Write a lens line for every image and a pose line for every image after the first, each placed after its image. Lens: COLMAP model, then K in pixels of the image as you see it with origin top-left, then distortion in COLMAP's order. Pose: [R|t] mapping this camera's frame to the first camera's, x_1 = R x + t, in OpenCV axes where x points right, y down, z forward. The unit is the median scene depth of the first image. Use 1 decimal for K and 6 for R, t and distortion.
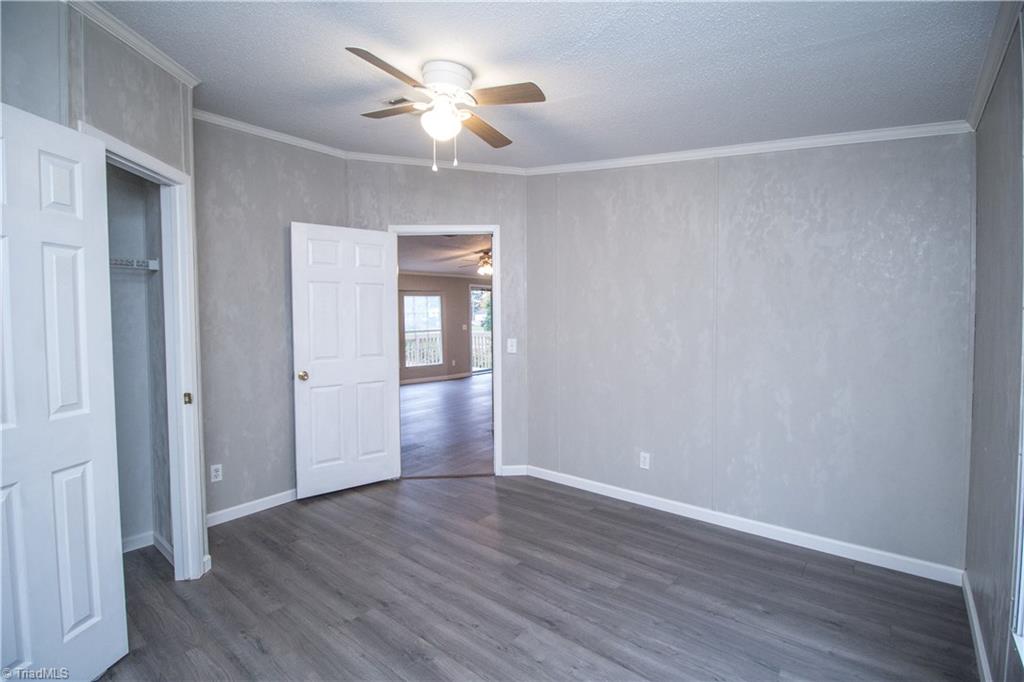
lens RADIAL K [[476.2, 0, 514.2], [0, 476.2, 334.7], [0, 0, 1]] dist [-0.002345, -0.011831]
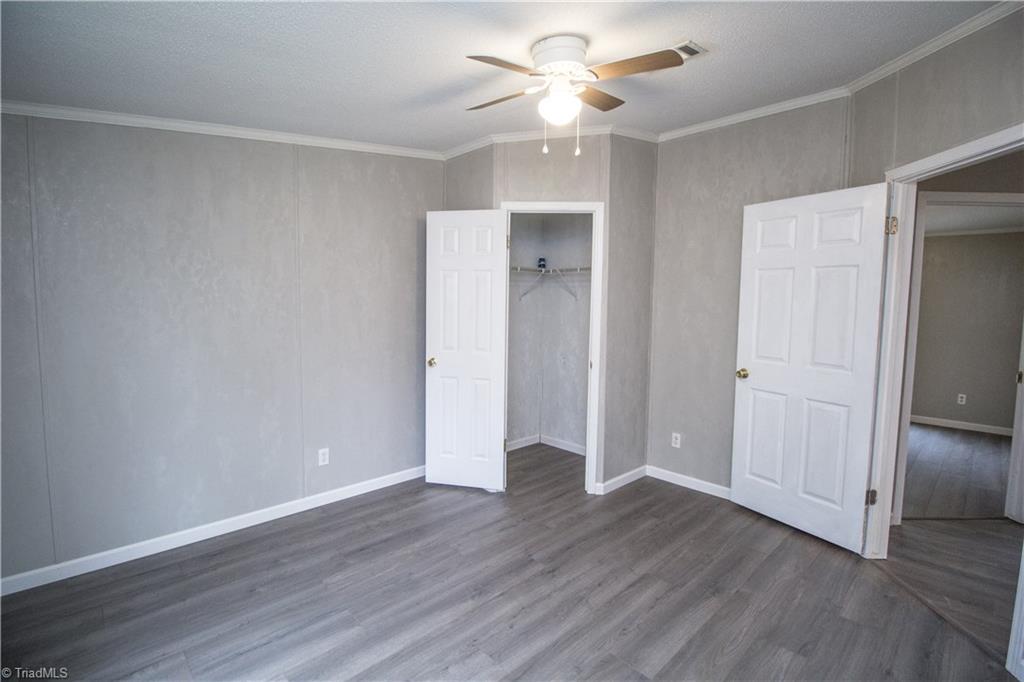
lens RADIAL K [[476.2, 0, 514.2], [0, 476.2, 334.7], [0, 0, 1]] dist [-0.002345, -0.011831]
pose [[-0.137991, 0.077601, -0.987389, 0.711093], [-0.039629, 0.995695, 0.083792, -0.067116], [0.989640, 0.050692, -0.134322, 0.921936]]
